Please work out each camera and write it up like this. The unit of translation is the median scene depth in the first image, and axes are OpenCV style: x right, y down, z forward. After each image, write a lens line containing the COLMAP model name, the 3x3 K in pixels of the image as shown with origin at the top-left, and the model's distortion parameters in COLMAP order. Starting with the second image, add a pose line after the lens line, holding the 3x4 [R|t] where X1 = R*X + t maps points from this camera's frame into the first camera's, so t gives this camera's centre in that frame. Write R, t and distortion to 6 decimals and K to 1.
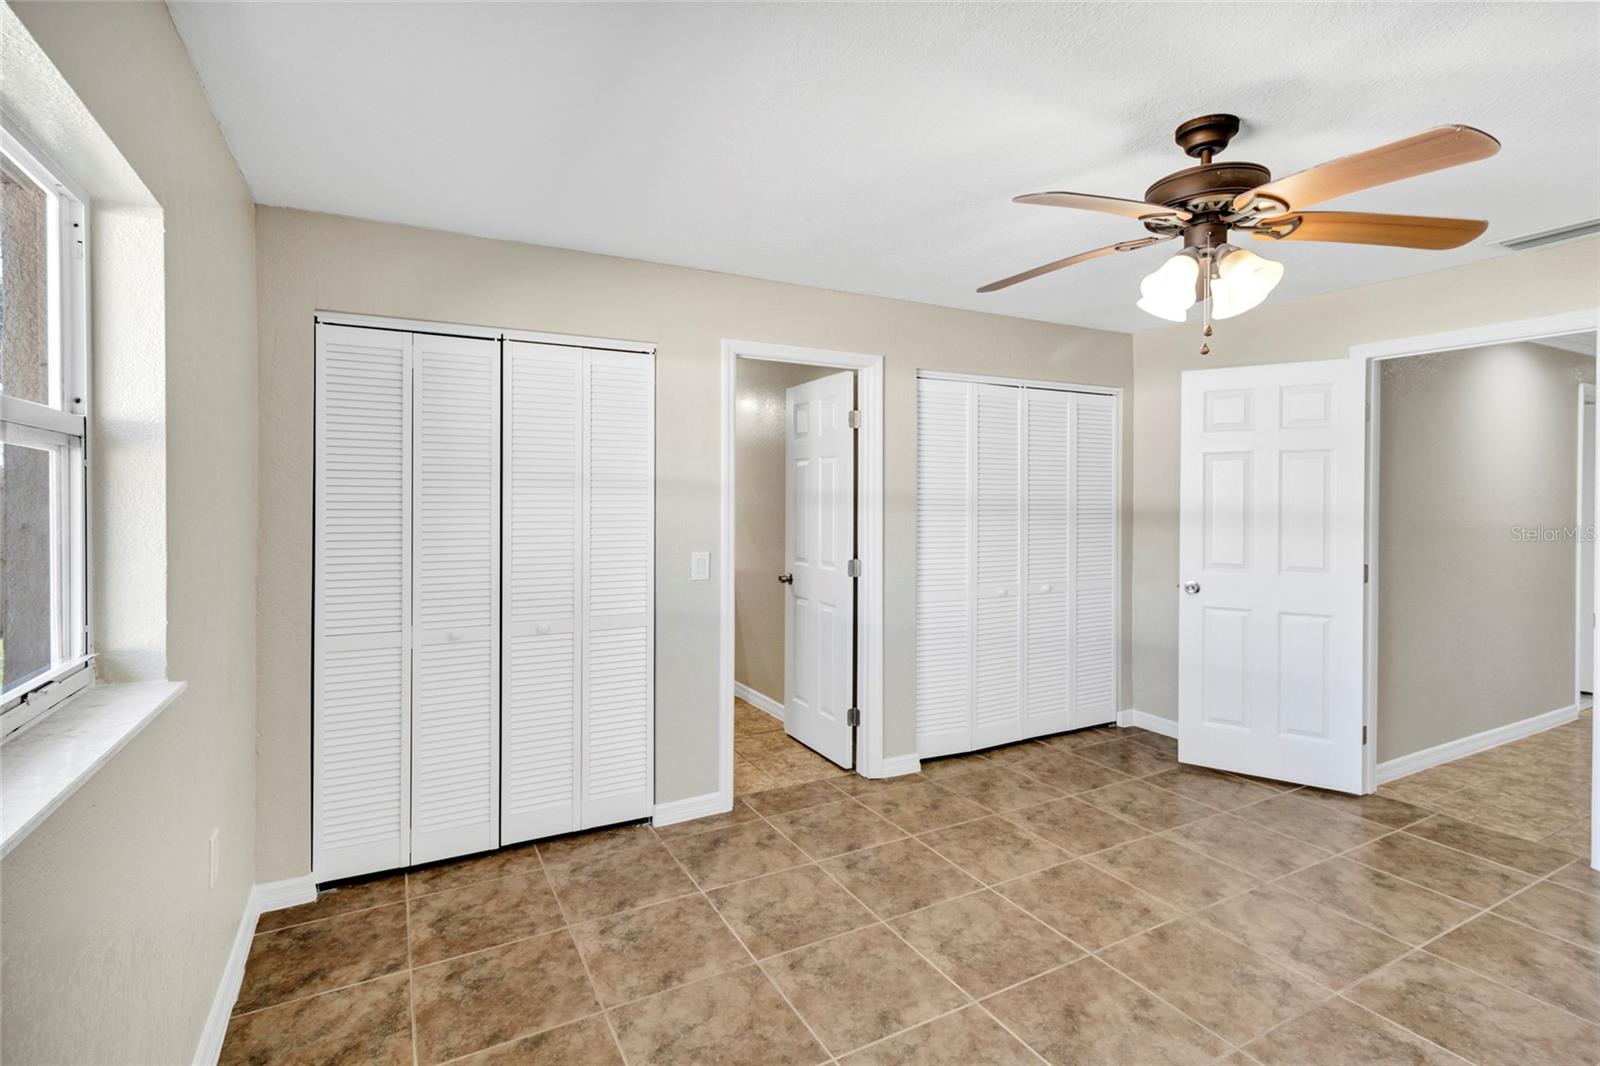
lens RADIAL K [[764.3, 0, 812.5], [0, 764.3, 506.4], [0, 0, 1]] dist [0.006238, -0.001009]
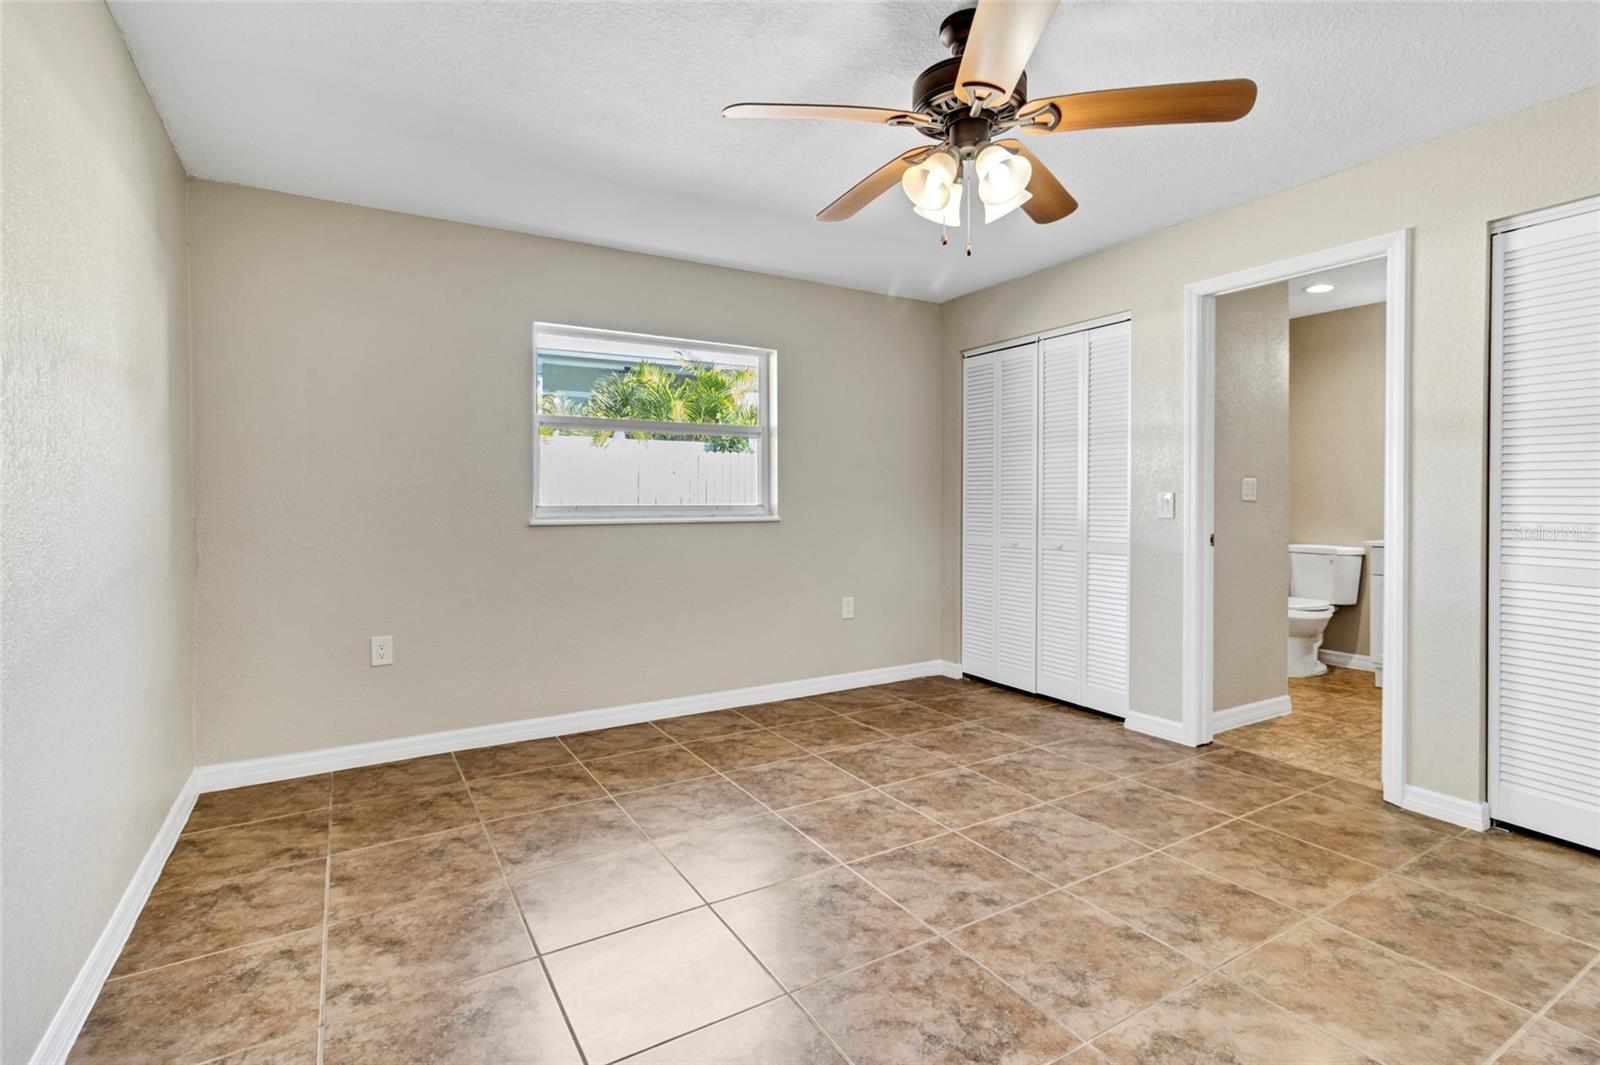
lens RADIAL K [[764.3, 0, 803.9], [0, 764.3, 518.3], [0, 0, 1]] dist [0.006238, -0.001009]
pose [[0.040893, 0.026547, -0.998811, 1.042586], [-0.006696, 0.999632, 0.026294, 0.082294], [0.999141, 0.005613, 0.041056, 0.517698]]
